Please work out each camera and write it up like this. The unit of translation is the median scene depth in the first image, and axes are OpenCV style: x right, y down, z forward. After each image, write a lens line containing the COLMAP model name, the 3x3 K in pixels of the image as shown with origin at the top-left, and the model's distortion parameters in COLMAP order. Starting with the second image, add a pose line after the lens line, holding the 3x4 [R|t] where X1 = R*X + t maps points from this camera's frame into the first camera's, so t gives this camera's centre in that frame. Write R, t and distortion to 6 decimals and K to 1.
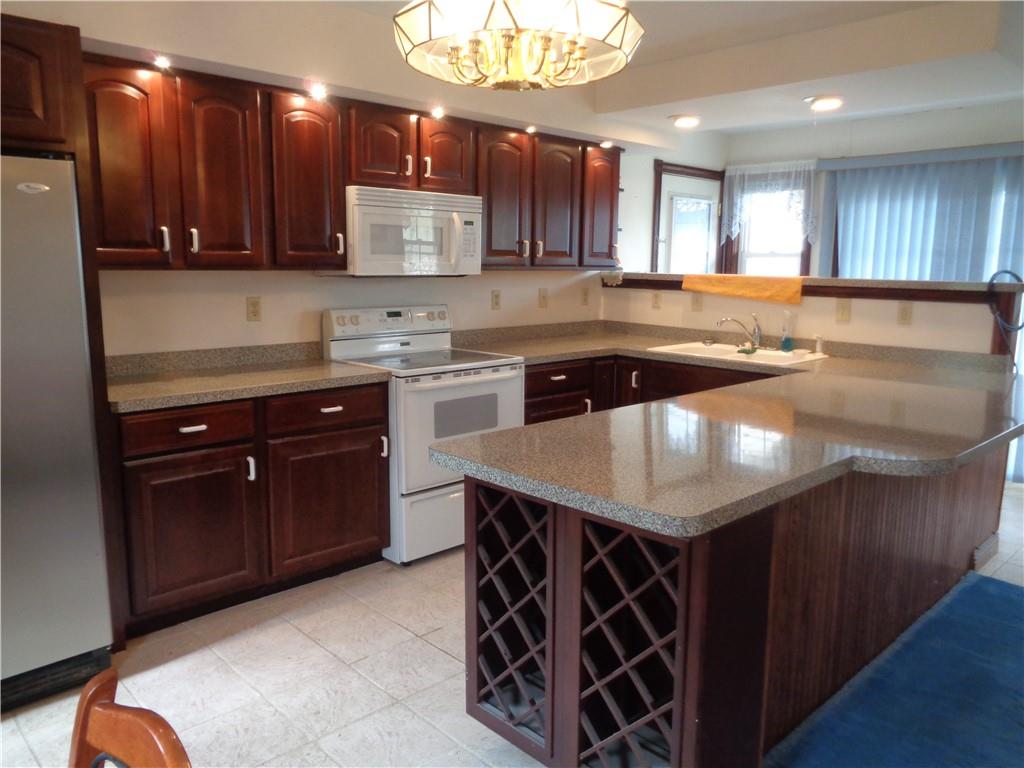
lens RADIAL K [[783.3, 0, 513.2], [0, 783.3, 391.2], [0, 0, 1]] dist [0.004562, -0.005966]
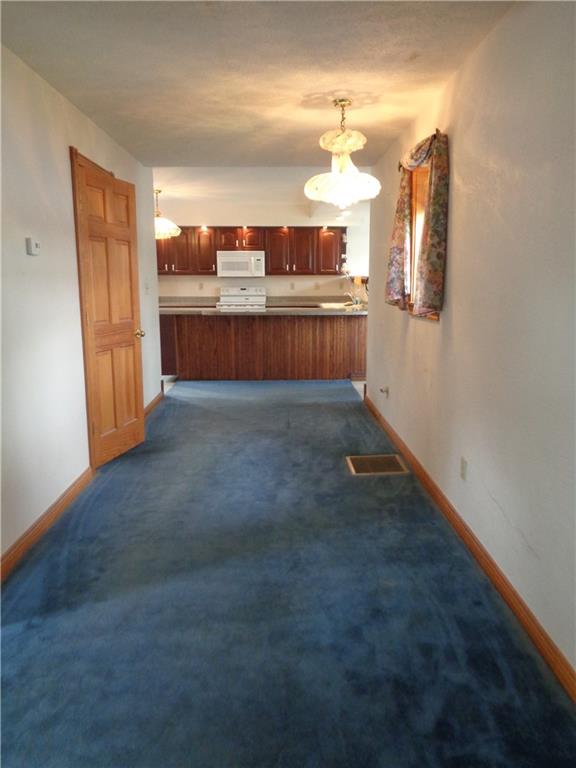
lens RADIAL K [[587.5, 0, 289.2], [0, 587.5, 381.8], [0, 0, 1]] dist [0.004562, -0.005966]
pose [[0.718355, 0.110430, -0.686857, 1.810936], [-0.105245, 0.993208, 0.049612, 0.149365], [0.687670, 0.036650, 0.725098, -0.642041]]
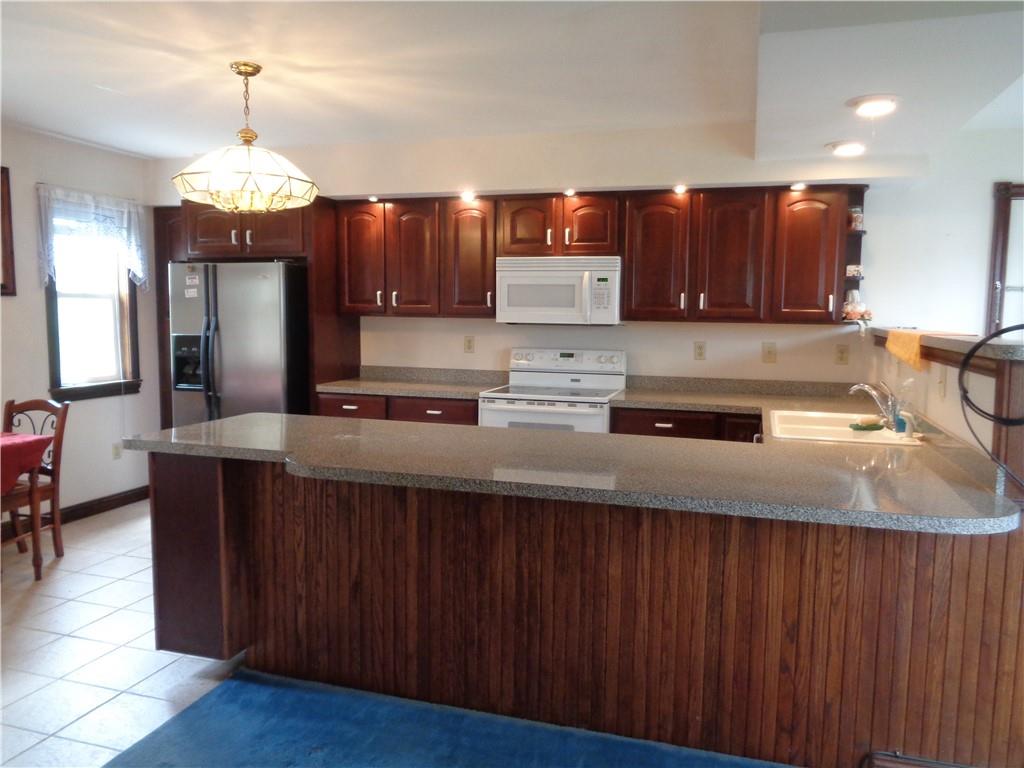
lens RADIAL K [[783.3, 0, 507.4], [0, 783.3, 384.0], [0, 0, 1]] dist [0.004562, -0.005966]
pose [[0.467903, 0.077782, -0.880350, 0.967835], [-0.153979, 0.988059, 0.005460, -0.050055], [0.870263, 0.133001, 0.474293, 0.371492]]
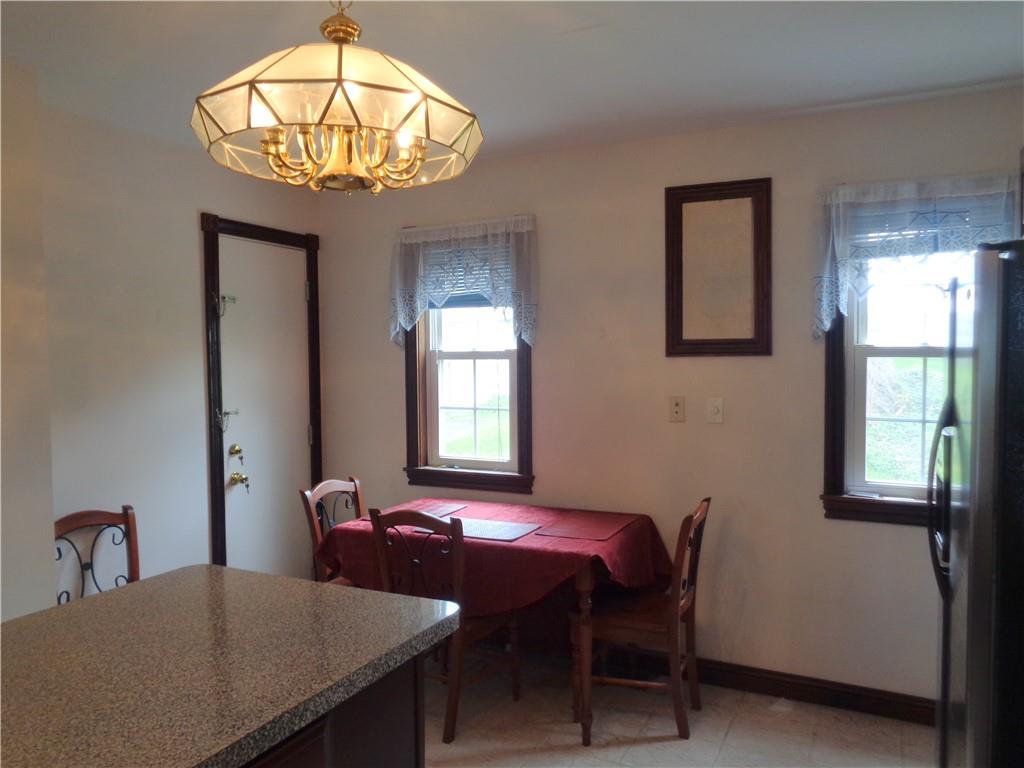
lens RADIAL K [[783.3, 0, 511.6], [0, 783.3, 395.0], [0, 0, 1]] dist [0.004562, -0.005966]
pose [[-0.945859, 0.004616, -0.324544, 0.050473], [-0.062317, 0.978714, 0.195538, -0.174732], [0.318538, 0.205176, -0.925438, 1.013918]]
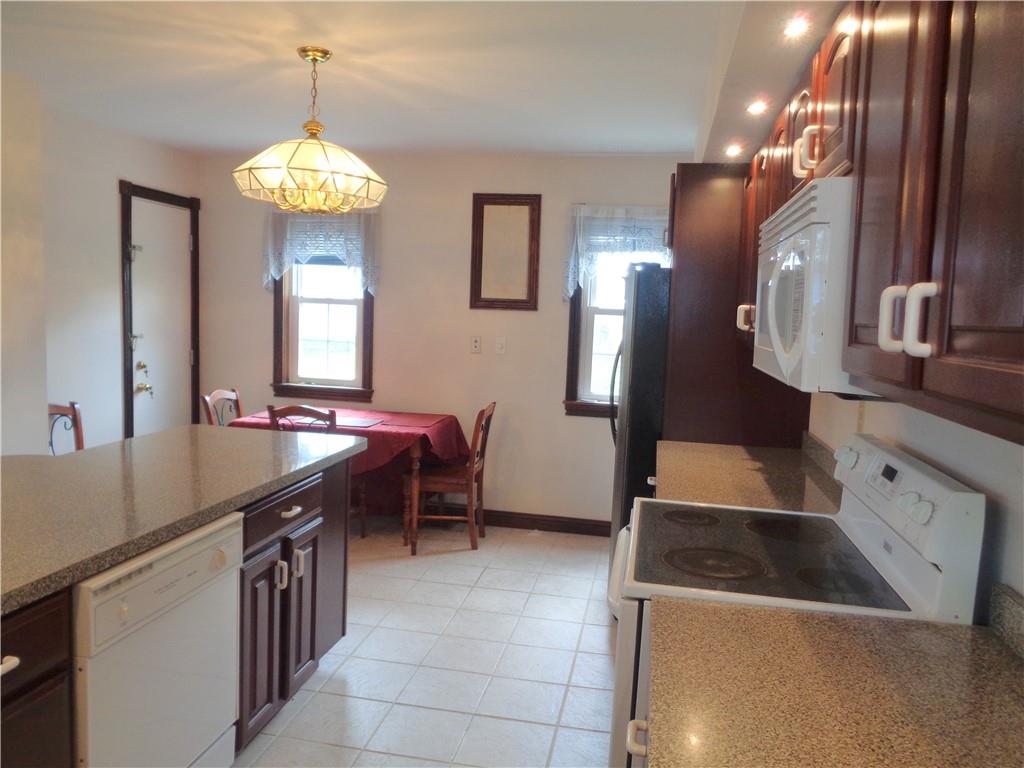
lens RADIAL K [[783.3, 0, 507.9], [0, 783.3, 383.4], [0, 0, 1]] dist [0.004562, -0.005966]
pose [[-0.829141, 0.002290, -0.559035, 0.292936], [-0.144462, 0.965149, 0.218215, -0.232928], [0.540051, 0.261690, -0.799914, 1.379278]]
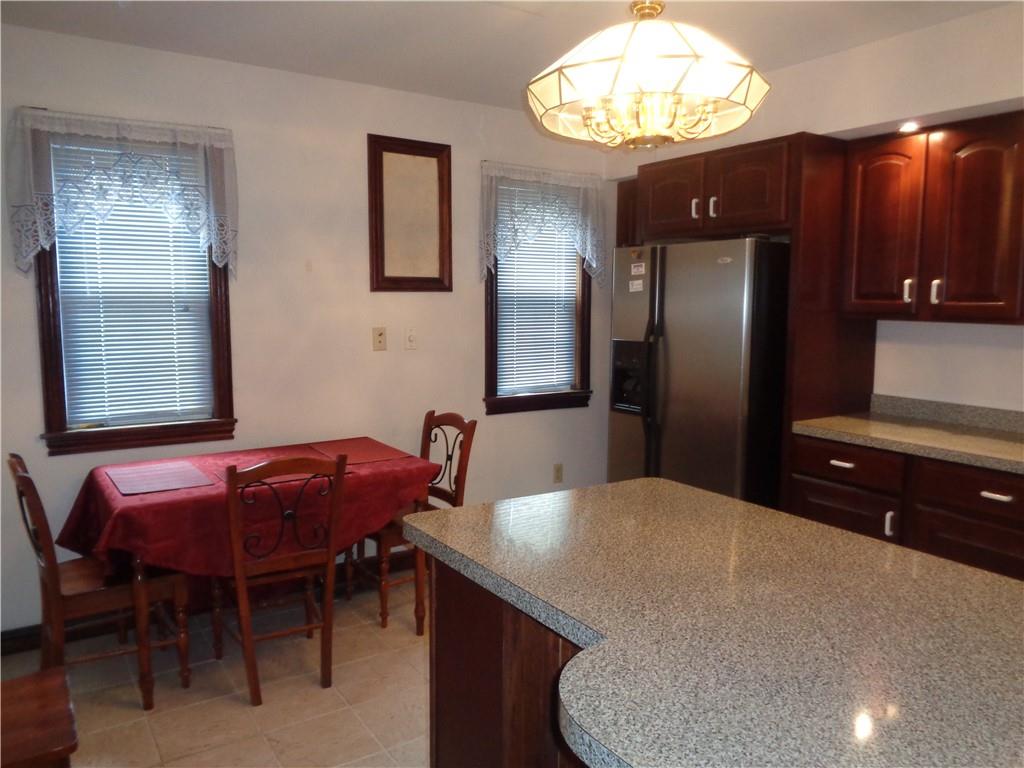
lens RADIAL K [[783.3, 0, 502.8], [0, 783.3, 378.7], [0, 0, 1]] dist [0.004562, -0.005966]
pose [[-0.189780, 0.090676, -0.977630, 0.562576], [-0.175847, 0.976487, 0.124706, -0.092254], [0.965951, 0.195580, -0.169373, 0.545561]]
